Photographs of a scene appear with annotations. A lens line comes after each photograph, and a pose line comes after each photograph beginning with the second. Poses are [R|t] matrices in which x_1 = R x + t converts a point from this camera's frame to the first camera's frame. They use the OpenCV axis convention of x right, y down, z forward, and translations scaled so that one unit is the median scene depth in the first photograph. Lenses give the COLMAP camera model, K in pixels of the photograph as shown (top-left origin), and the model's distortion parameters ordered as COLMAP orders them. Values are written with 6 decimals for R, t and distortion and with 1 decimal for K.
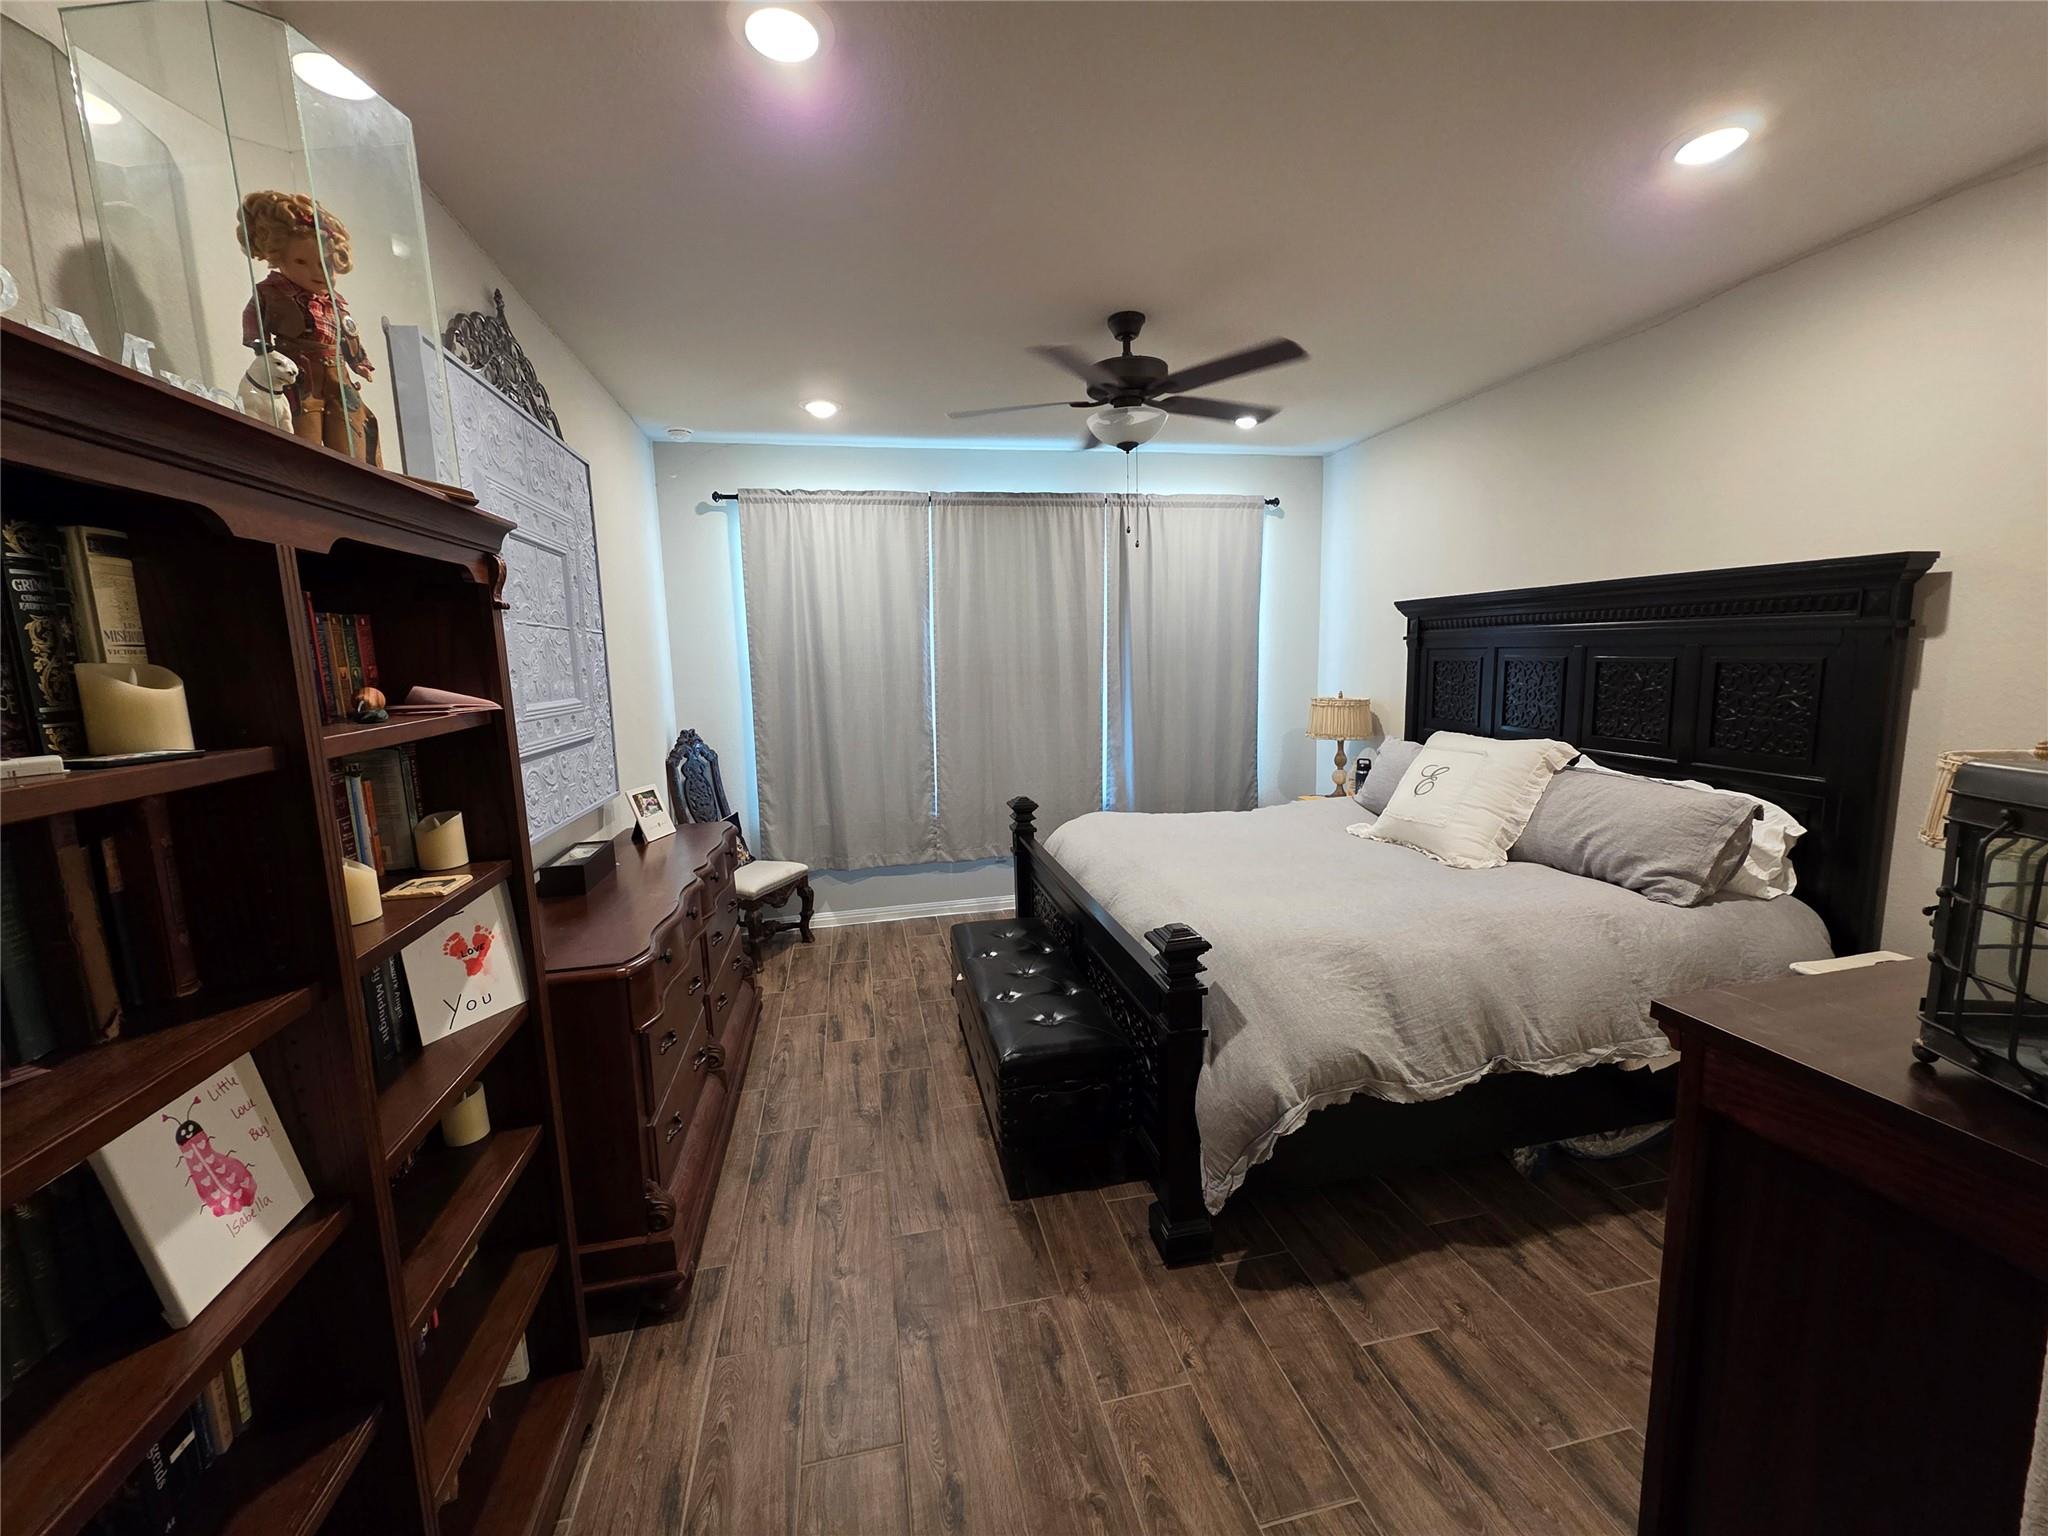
lens RADIAL K [[811.3, 0, 1026.8], [0, 811.3, 769.9], [0, 0, 1]] dist [0.000726, -0.000090]
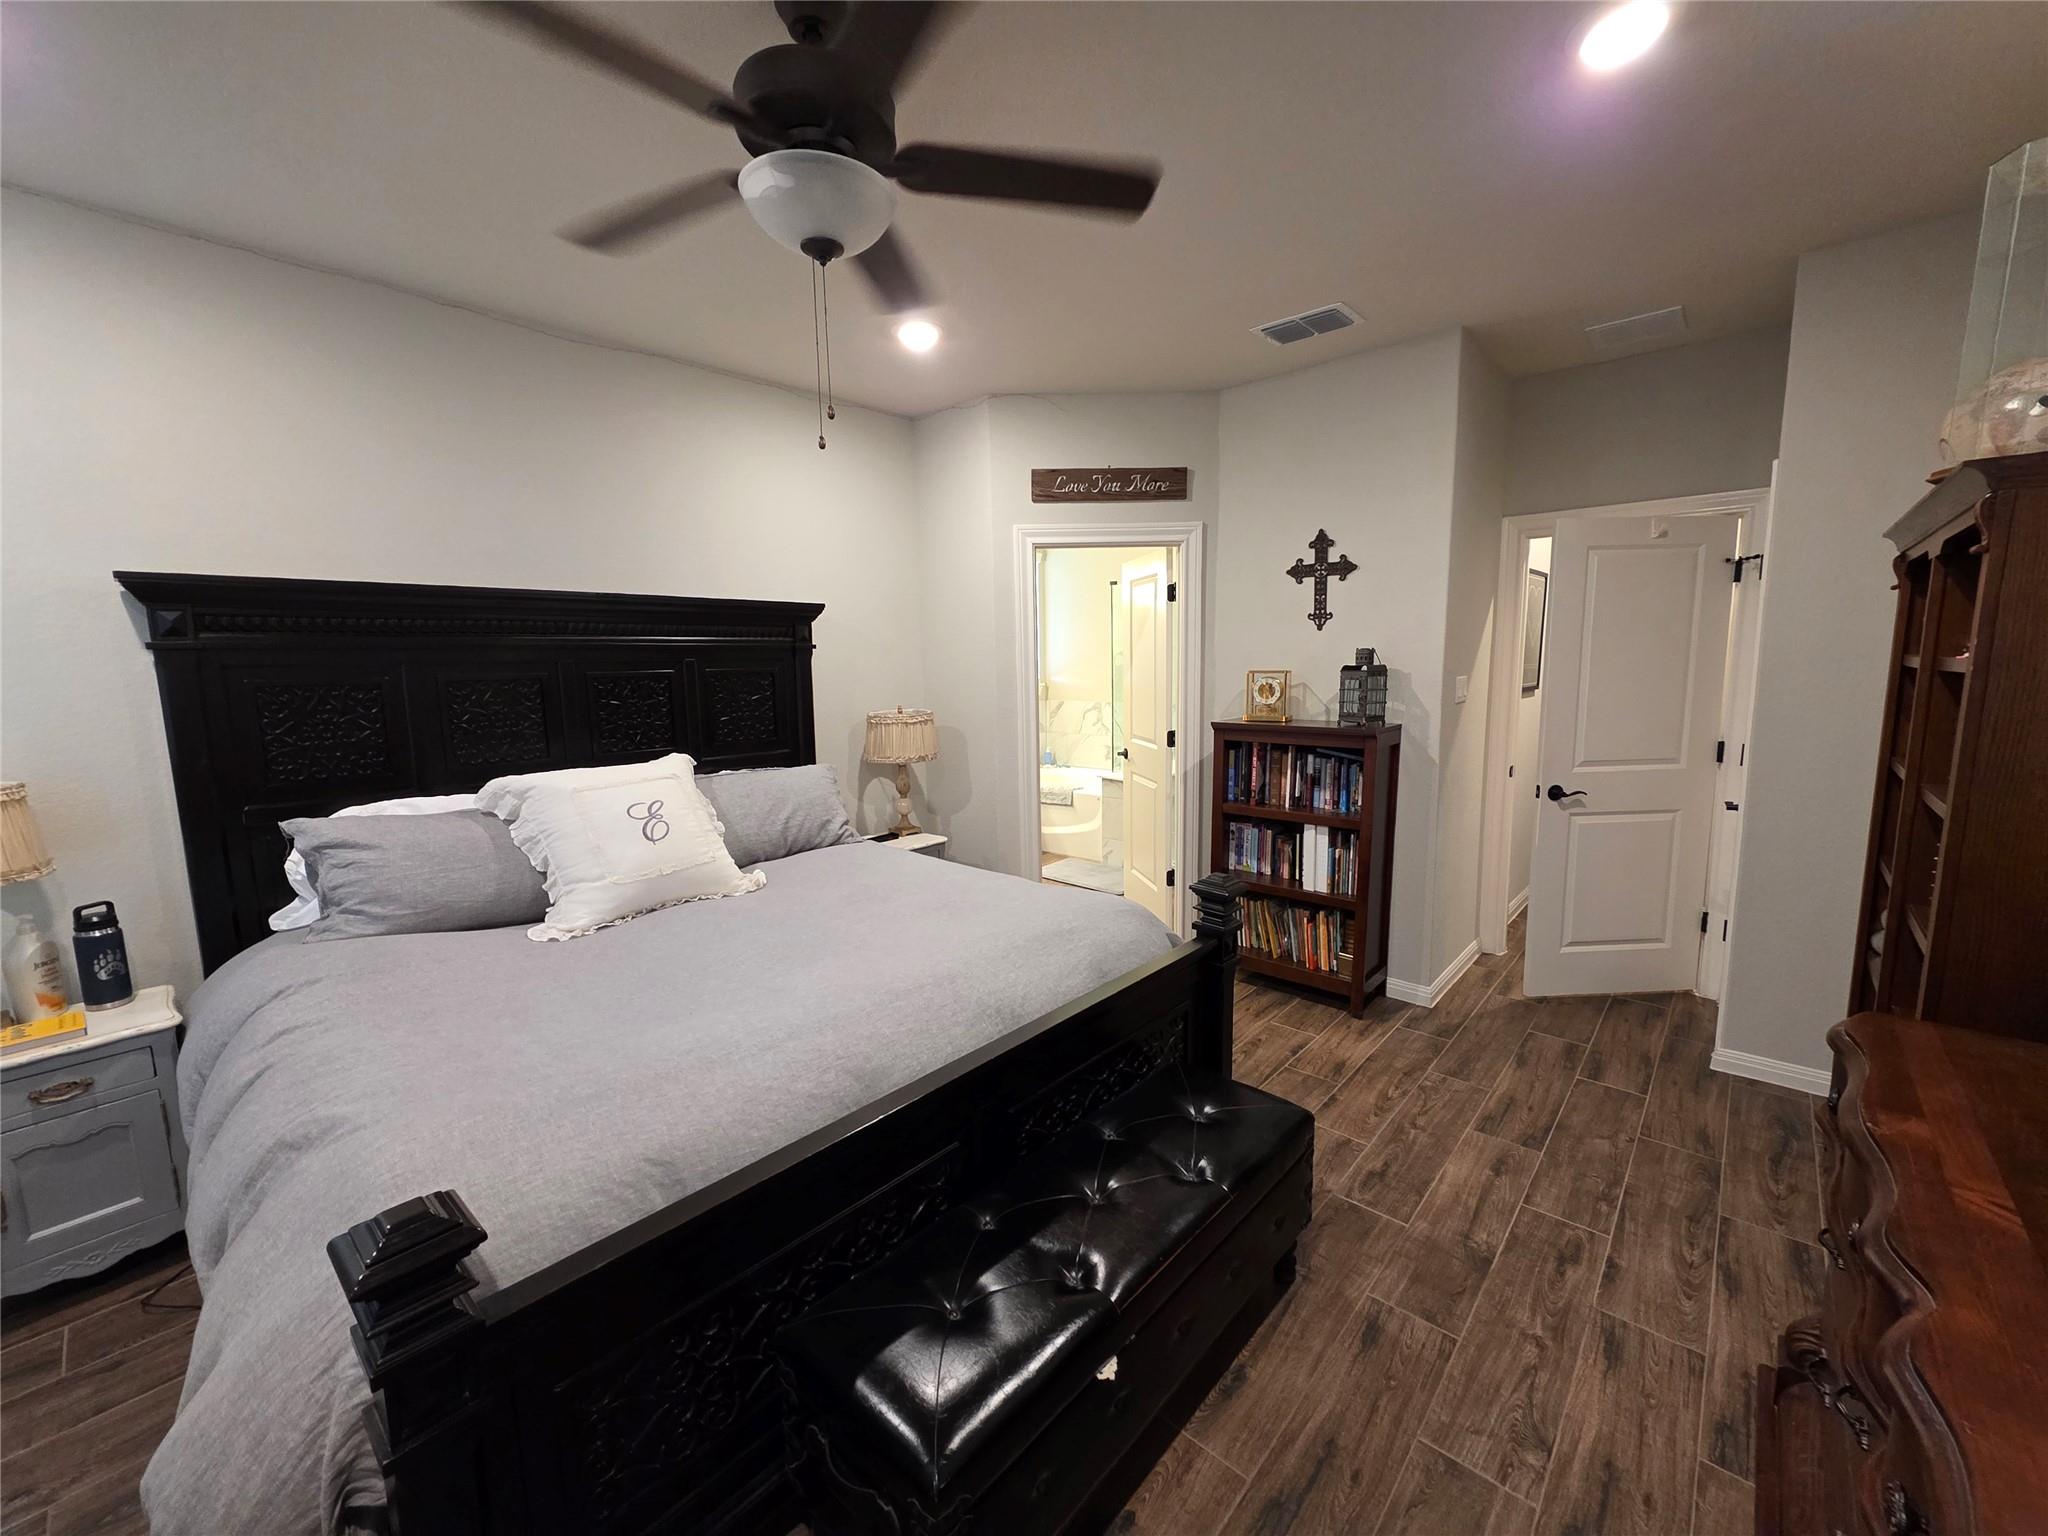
lens RADIAL K [[811.3, 0, 1021.5], [0, 811.3, 761.7], [0, 0, 1]] dist [0.000726, -0.000090]
pose [[-0.577714, -0.072022, 0.813056, -0.529466], [0.147424, 0.970511, 0.190722, -0.207298], [-0.802816, 0.230046, -0.550060, 1.649493]]
